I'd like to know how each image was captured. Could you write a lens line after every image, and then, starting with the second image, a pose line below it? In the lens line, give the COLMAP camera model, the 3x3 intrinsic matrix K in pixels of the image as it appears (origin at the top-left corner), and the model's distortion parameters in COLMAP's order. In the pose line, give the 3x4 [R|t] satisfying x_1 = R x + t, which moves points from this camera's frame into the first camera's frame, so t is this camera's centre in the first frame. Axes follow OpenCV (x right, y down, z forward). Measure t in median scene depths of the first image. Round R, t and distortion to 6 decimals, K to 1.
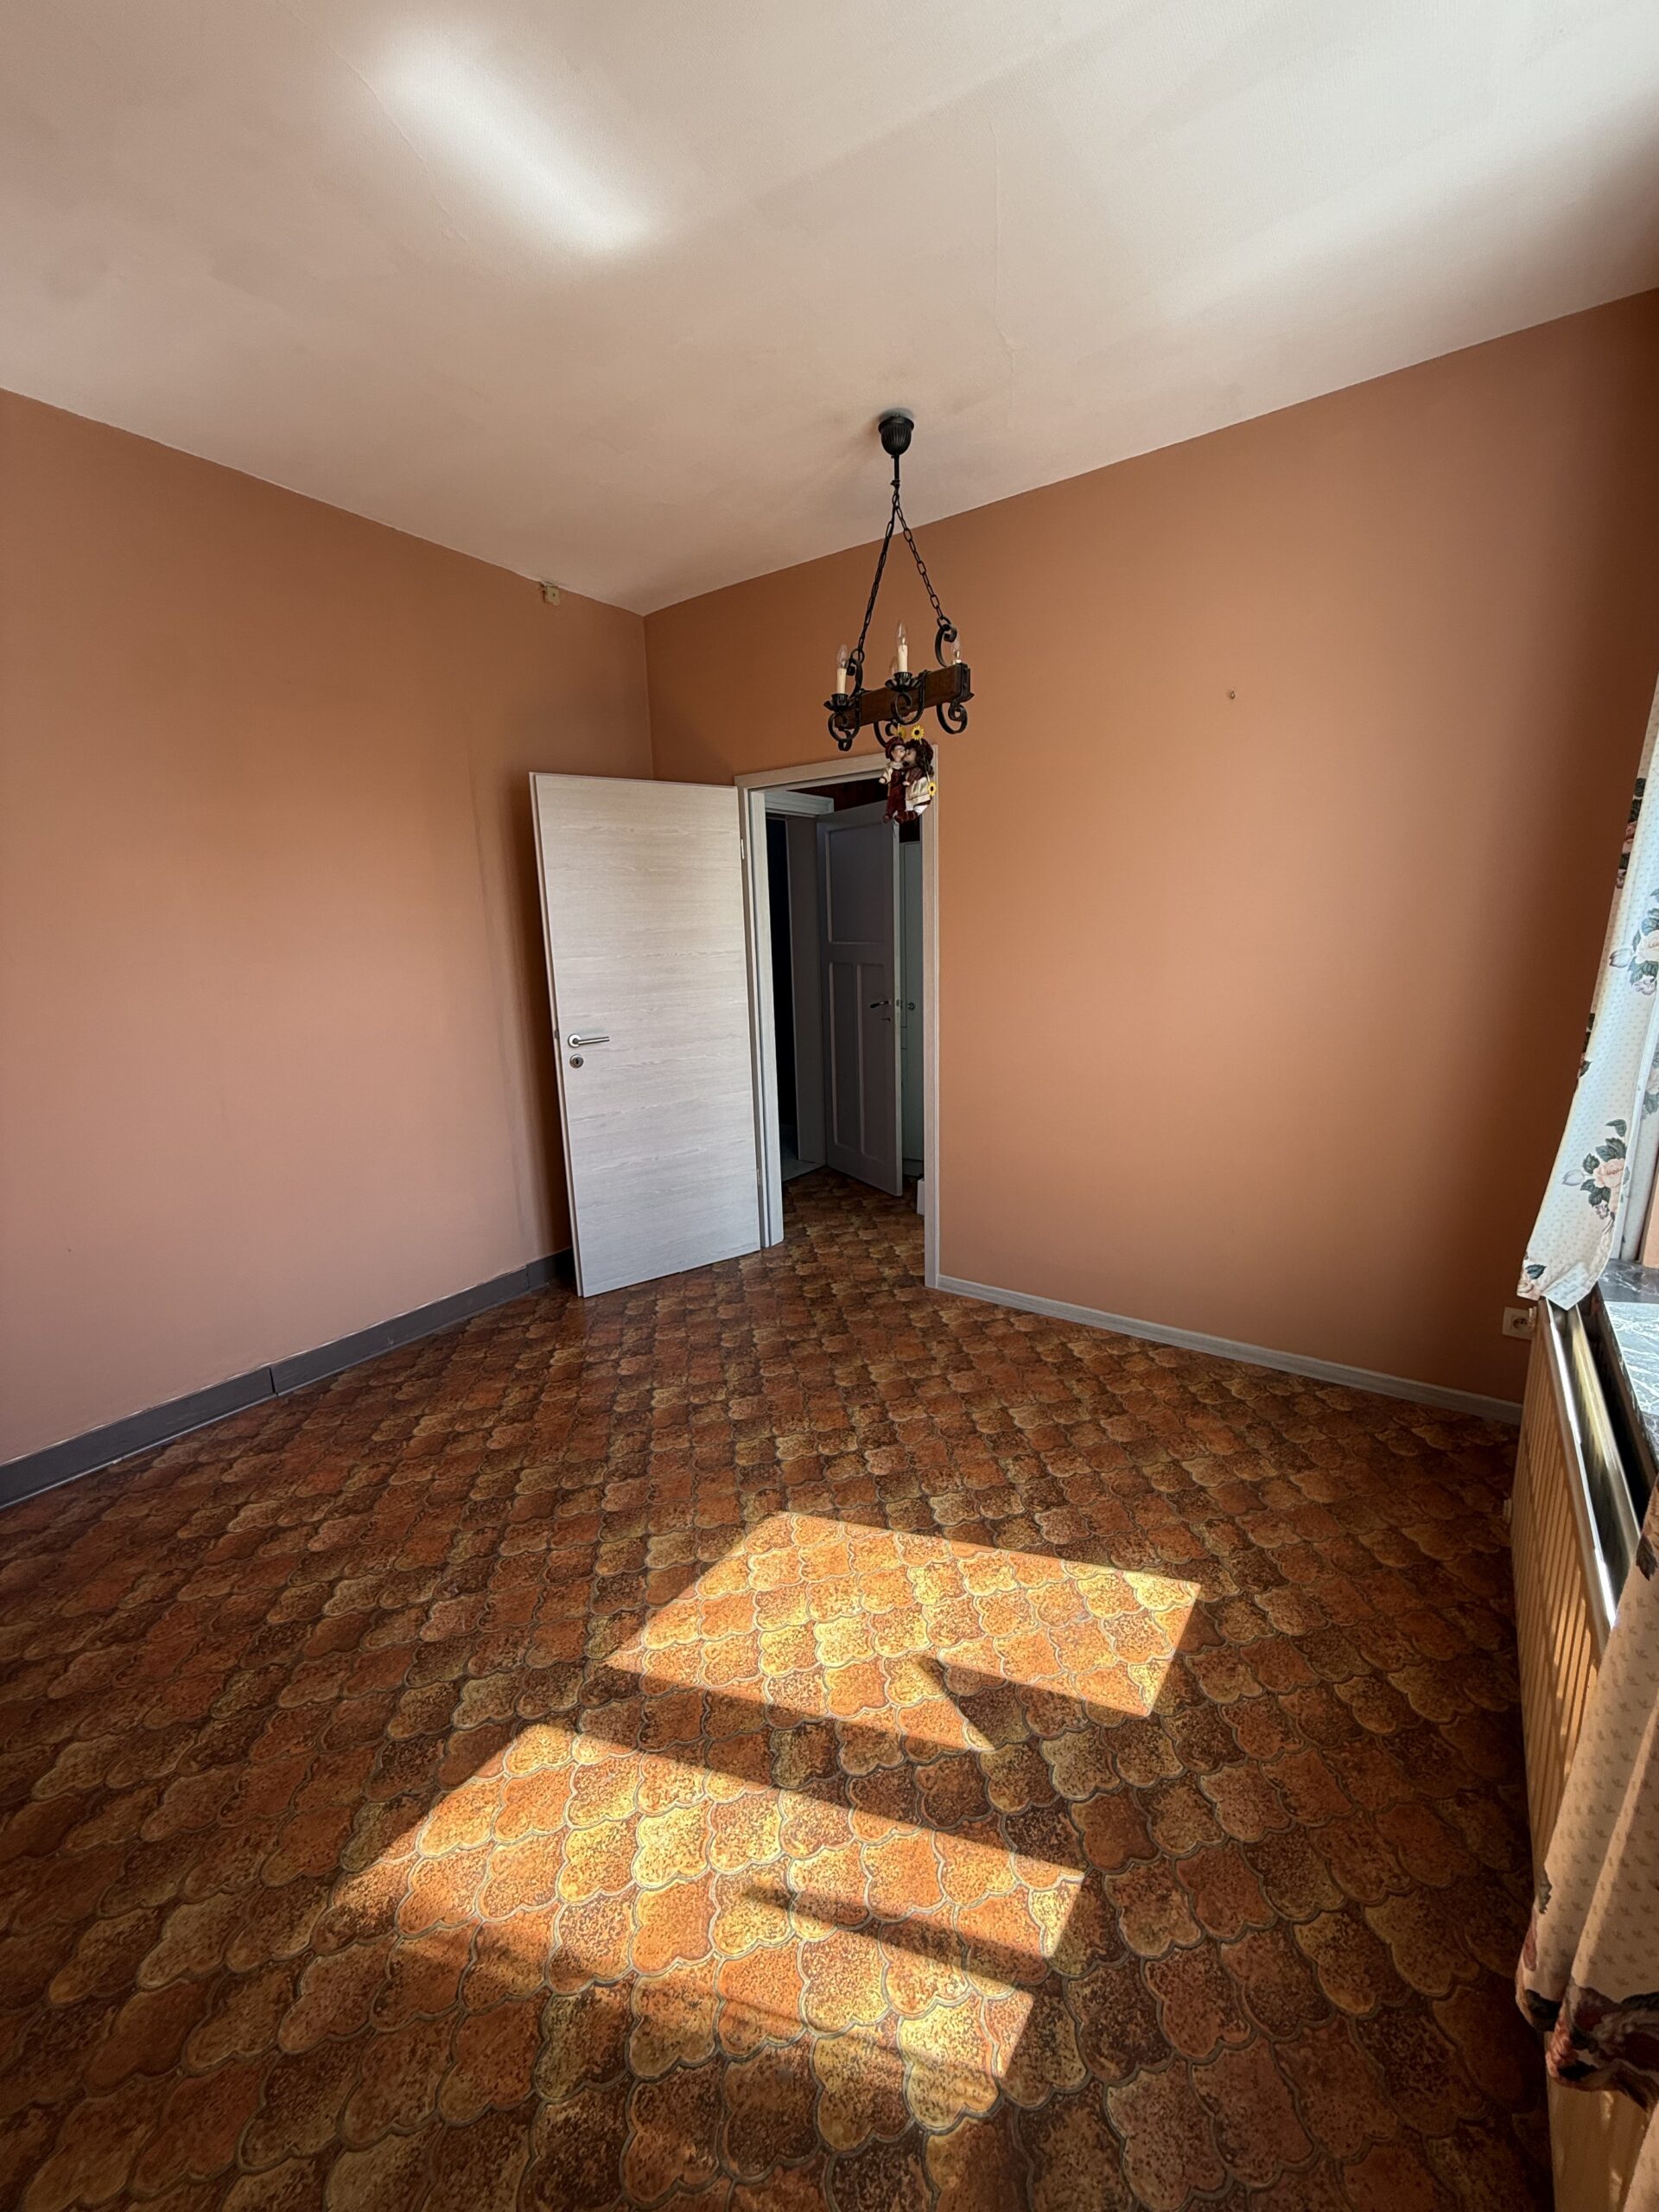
lens RADIAL K [[884.1, 0, 827.4], [0, 884.1, 1101.8], [0, 0, 1]] dist [0.000871, 0.000079]
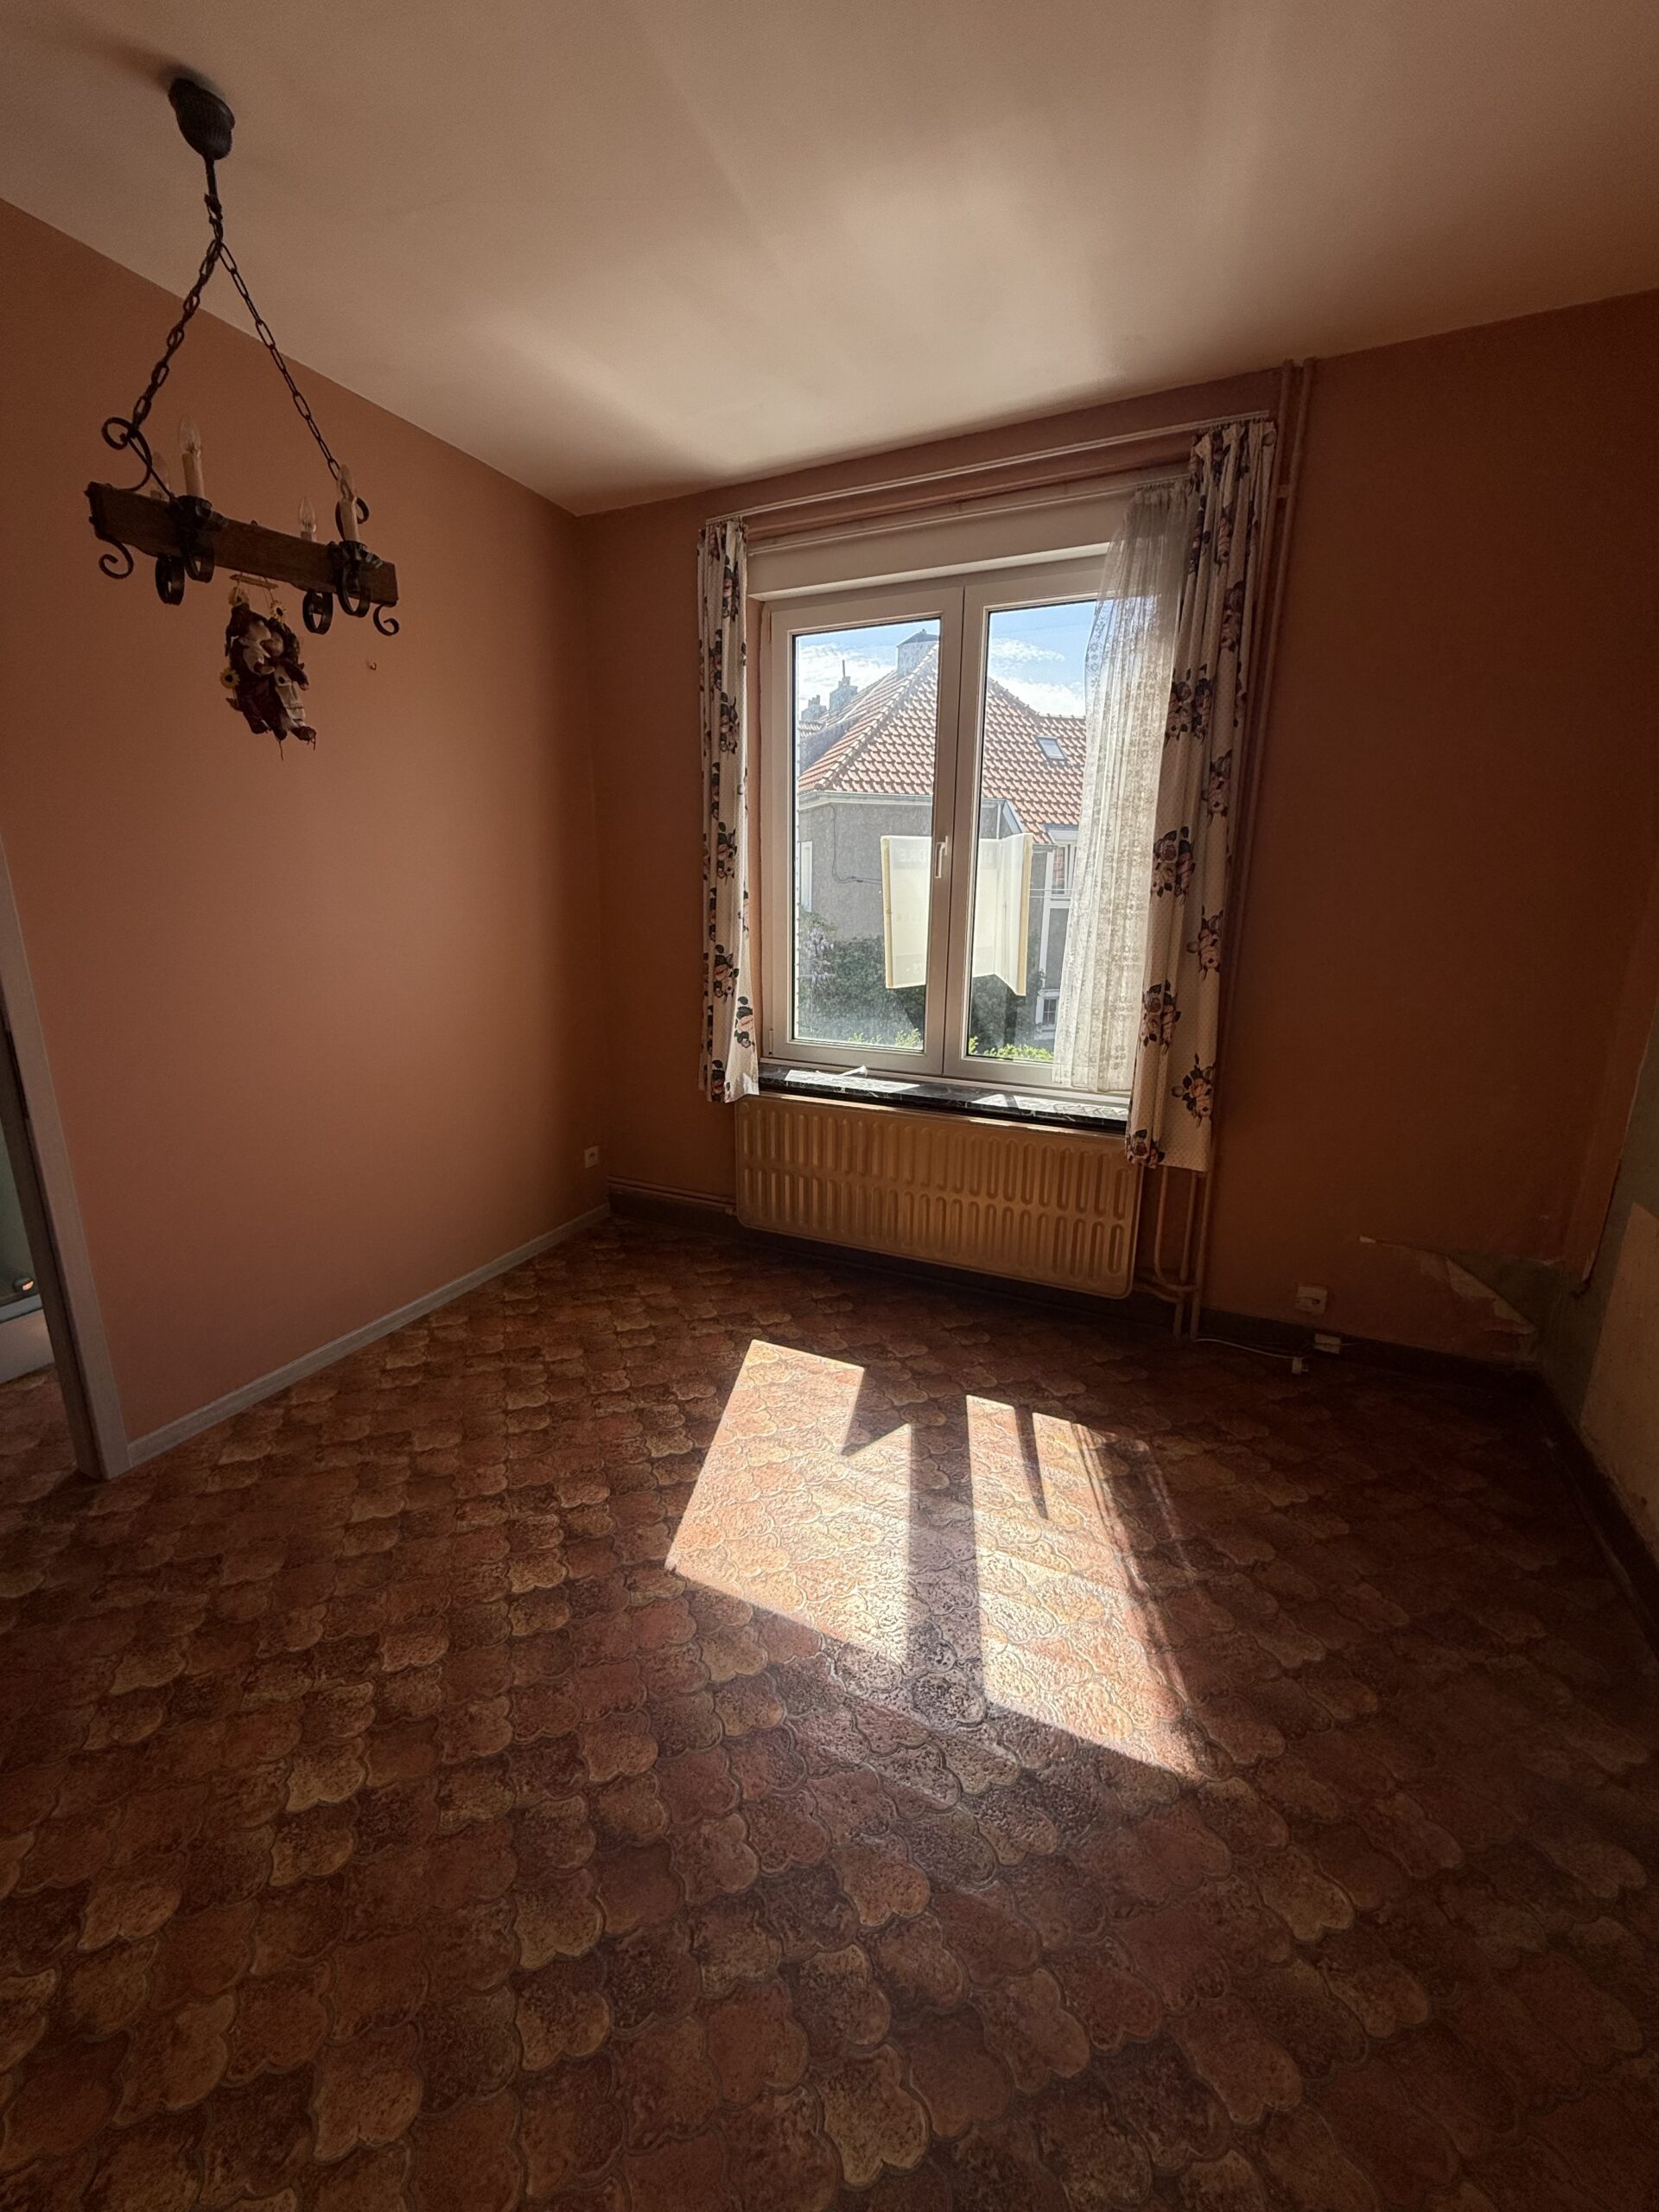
lens RADIAL K [[884.1, 0, 827.4], [0, 884.1, 1101.8], [0, 0, 1]] dist [0.000871, 0.000079]
pose [[-0.189158, -0.210397, 0.959141, -0.817686], [0.188224, 0.950894, 0.245708, -0.155768], [-0.963738, 0.227011, -0.140268, 0.855509]]
